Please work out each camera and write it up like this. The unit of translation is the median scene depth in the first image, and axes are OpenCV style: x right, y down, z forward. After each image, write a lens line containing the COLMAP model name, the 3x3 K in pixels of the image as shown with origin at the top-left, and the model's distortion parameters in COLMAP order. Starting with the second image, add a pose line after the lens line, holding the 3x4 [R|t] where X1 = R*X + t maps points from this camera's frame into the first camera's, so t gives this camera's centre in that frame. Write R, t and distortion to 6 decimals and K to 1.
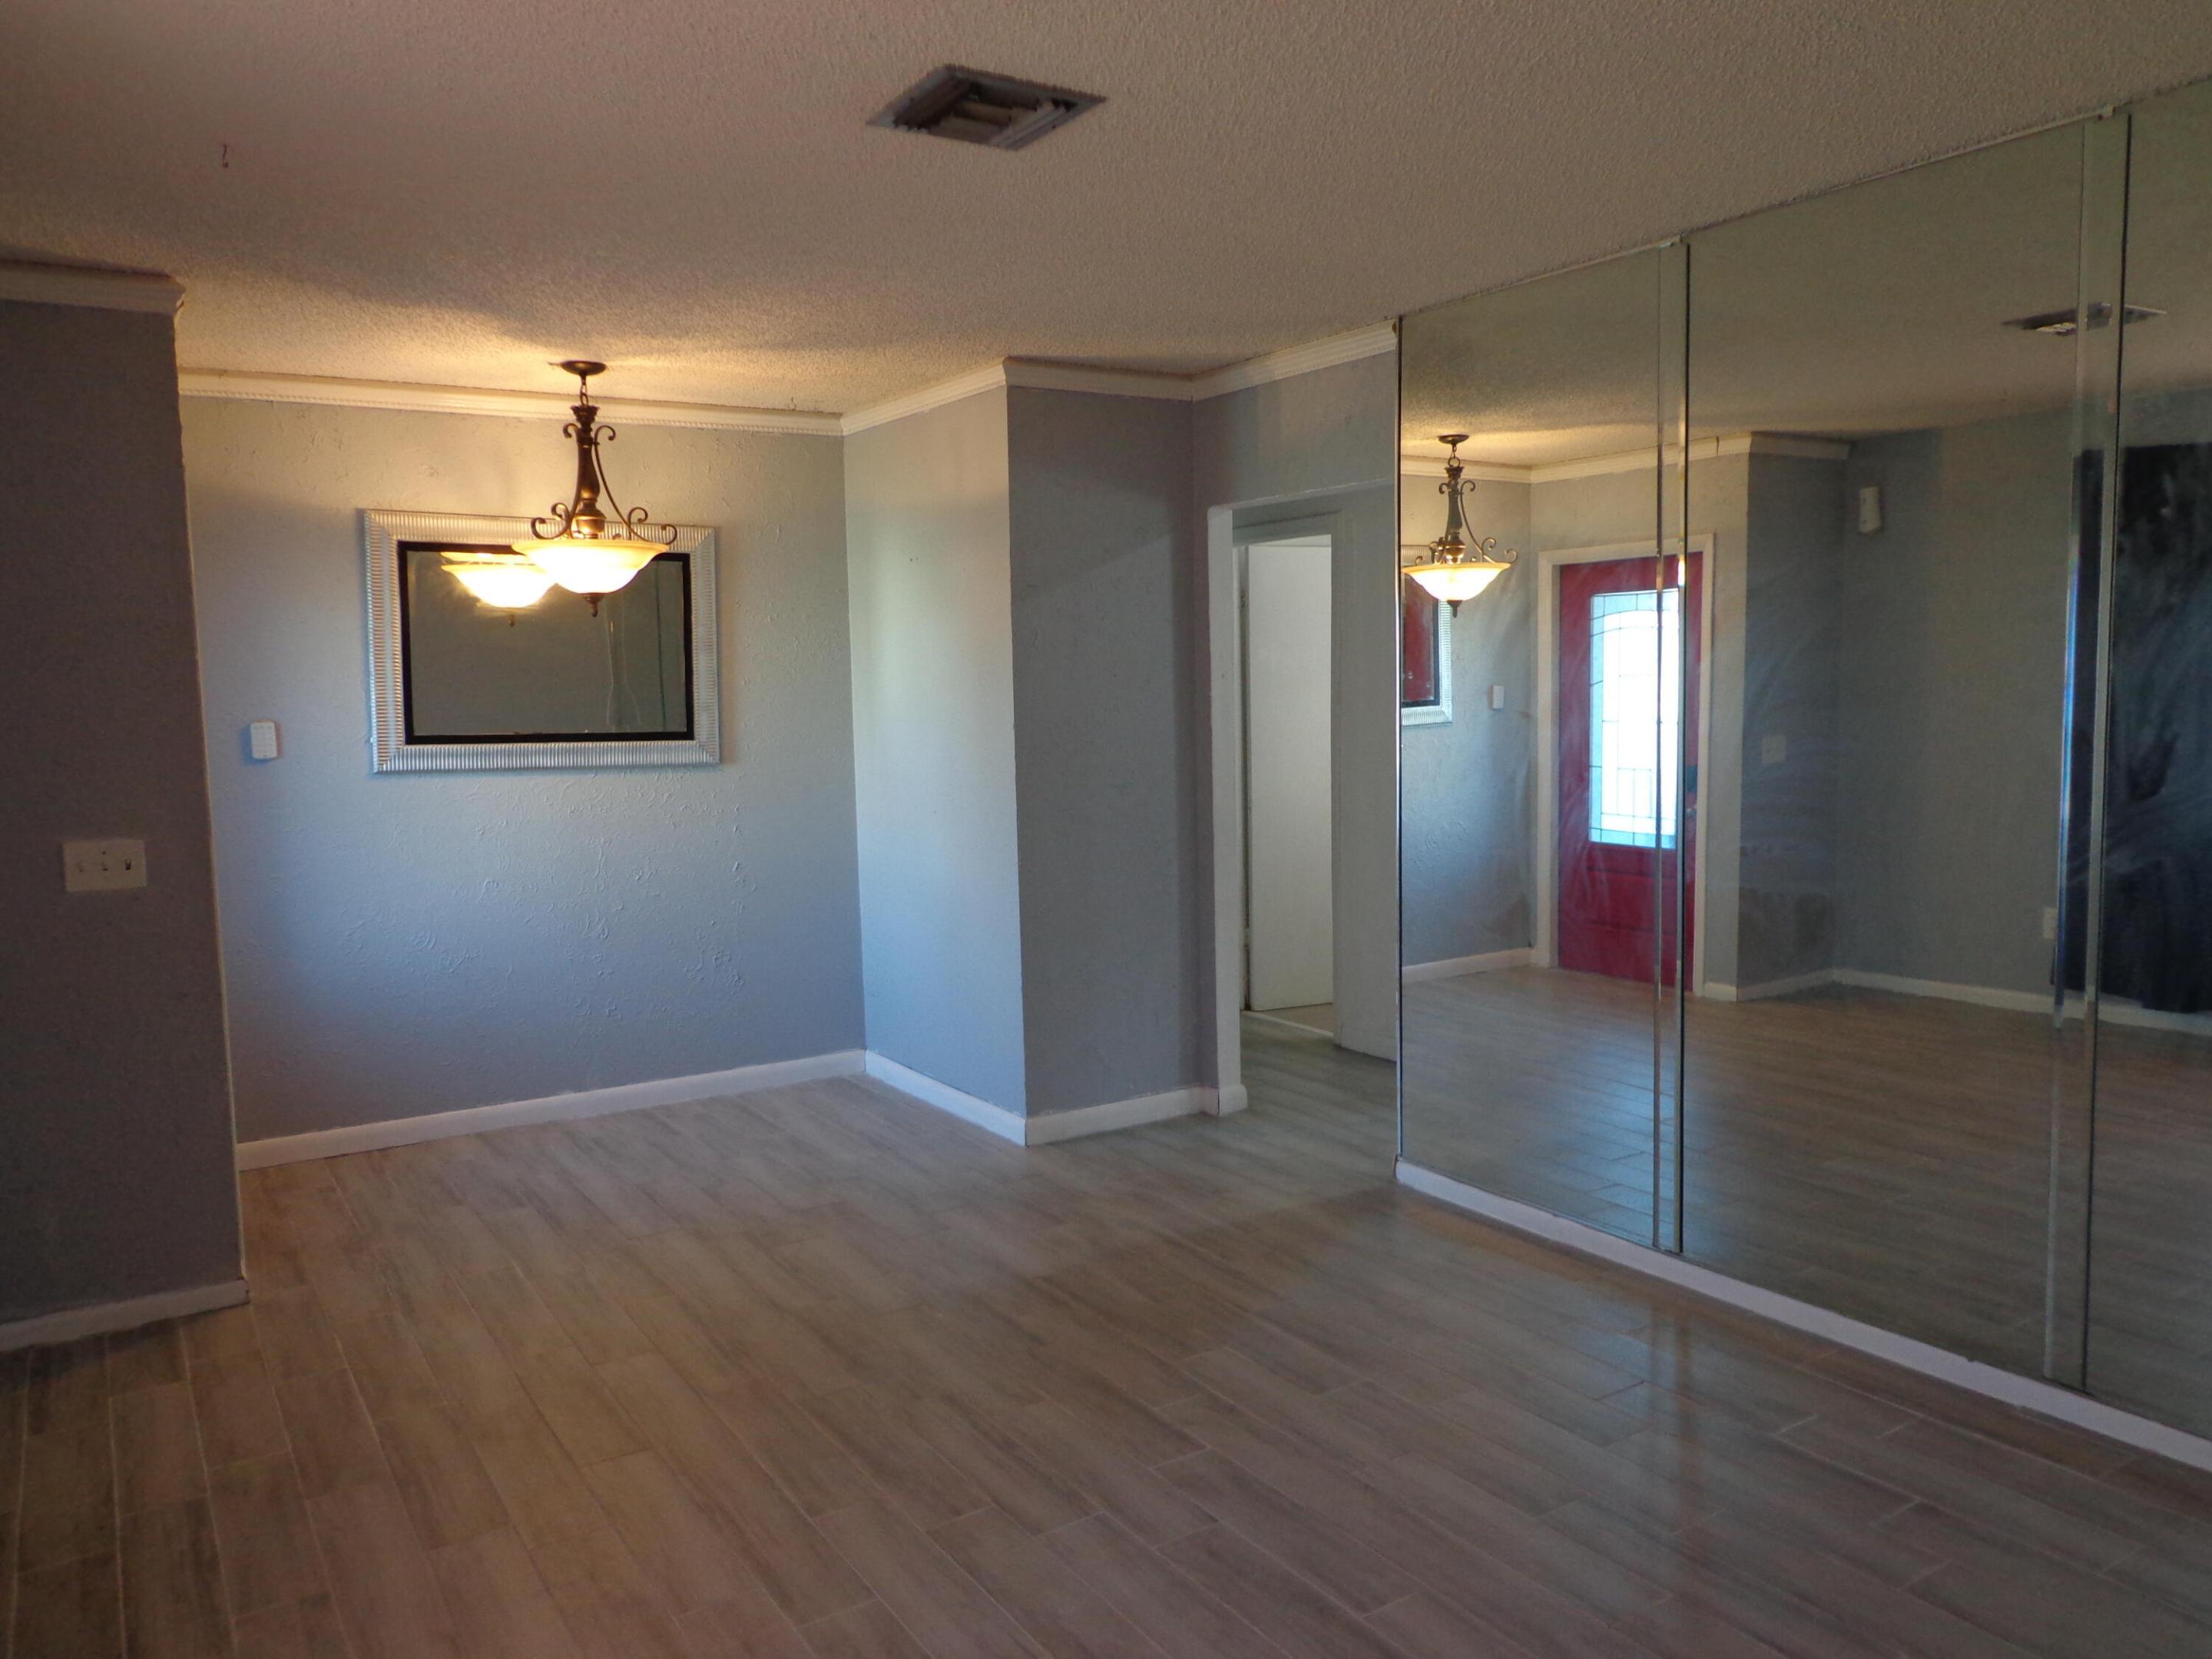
lens RADIAL K [[1636.8, 0, 1112.0], [0, 1636.8, 827.3], [0, 0, 1]] dist [-0.020491, 0.029687]
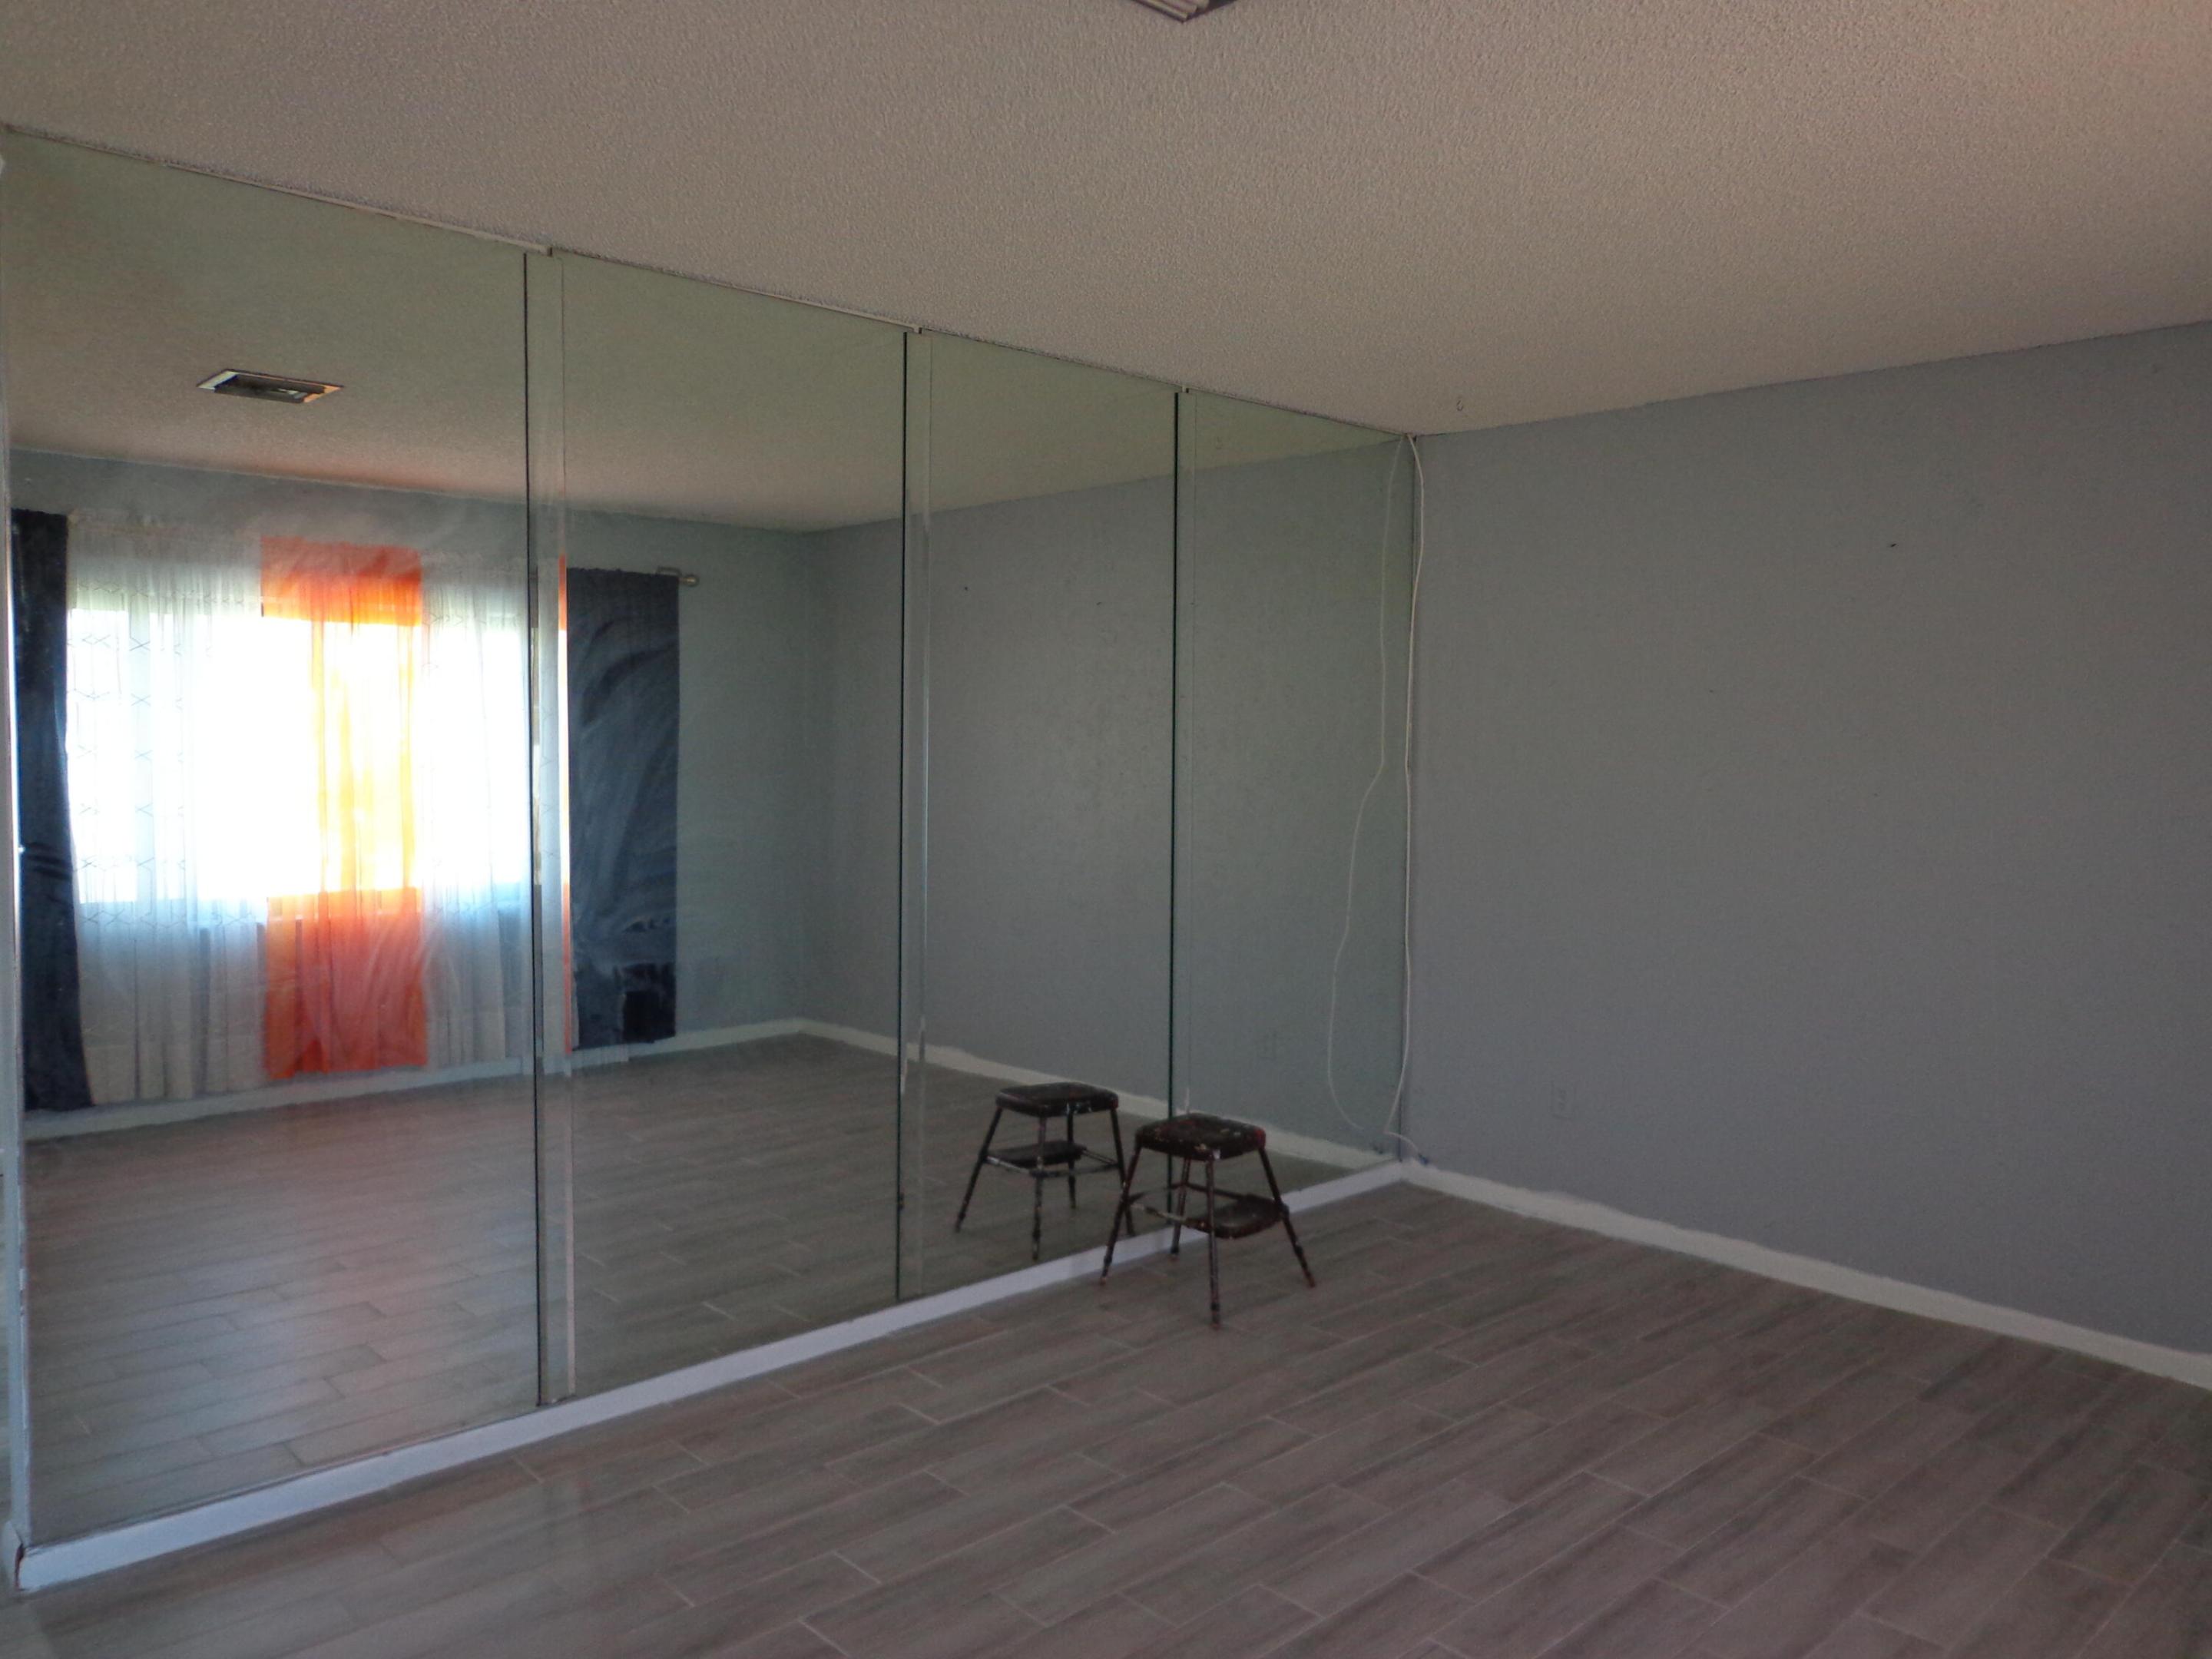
lens RADIAL K [[1636.8, 0, 1112.0], [0, 1636.8, 827.3], [0, 0, 1]] dist [-0.020491, 0.029687]
pose [[-0.222580, -0.018901, 0.974731, -0.745293], [0.078029, 0.996259, 0.037136, -0.066678], [-0.971787, 0.084323, -0.220273, 1.178032]]
